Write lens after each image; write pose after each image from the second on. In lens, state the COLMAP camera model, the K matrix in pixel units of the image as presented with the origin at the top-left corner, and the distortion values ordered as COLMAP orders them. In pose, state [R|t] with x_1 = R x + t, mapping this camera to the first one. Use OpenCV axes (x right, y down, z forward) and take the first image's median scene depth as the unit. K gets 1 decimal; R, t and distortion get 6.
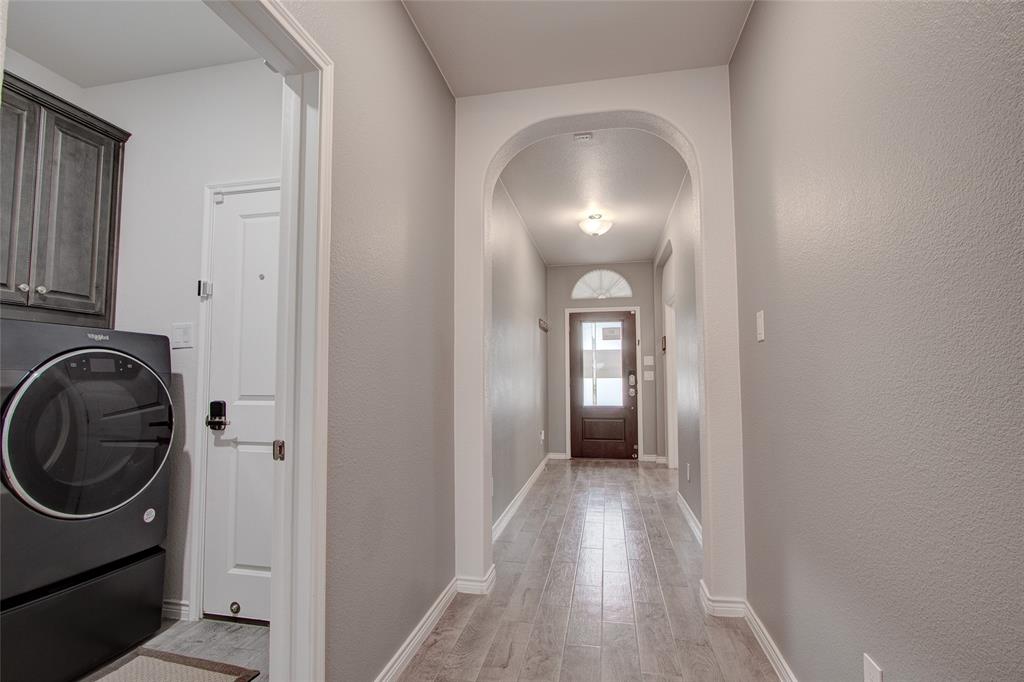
lens RADIAL K [[505.0, 0, 498.4], [0, 505.0, 345.9], [0, 0, 1]] dist [-0.003912, 0.000467]
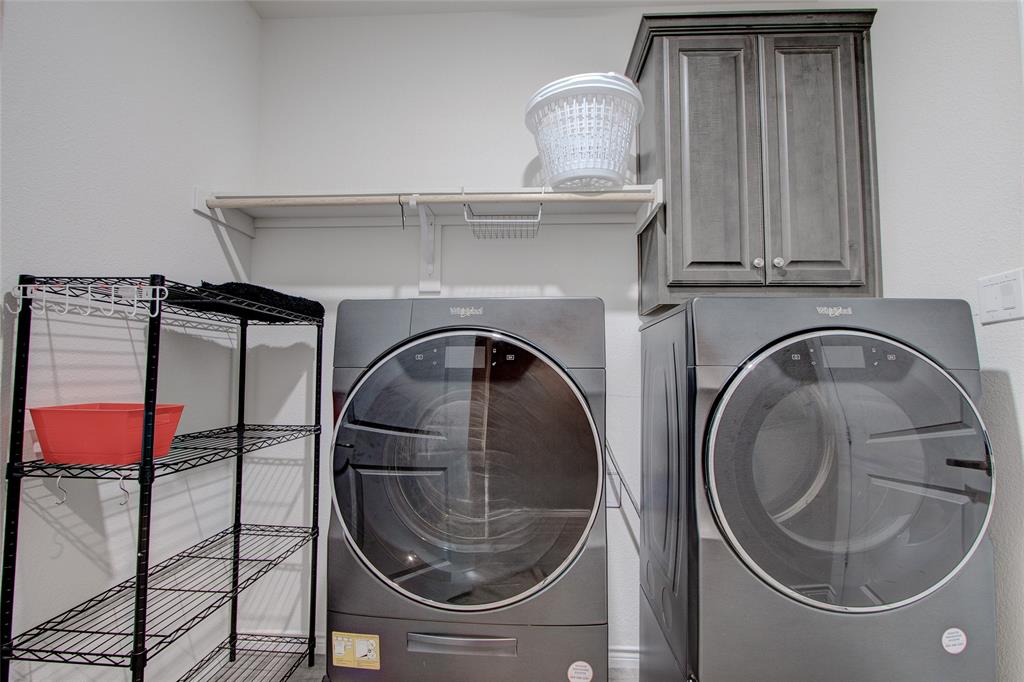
lens RADIAL K [[491.7, 0, 512.0], [0, 491.7, 341.0], [0, 0, 1]] dist [-0.021579, 0.000184]
pose [[0.179206, -0.066382, -0.981569, -0.250886], [0.053438, 0.996905, -0.057663, 0.028061], [0.982359, -0.042120, 0.182199, 0.444946]]
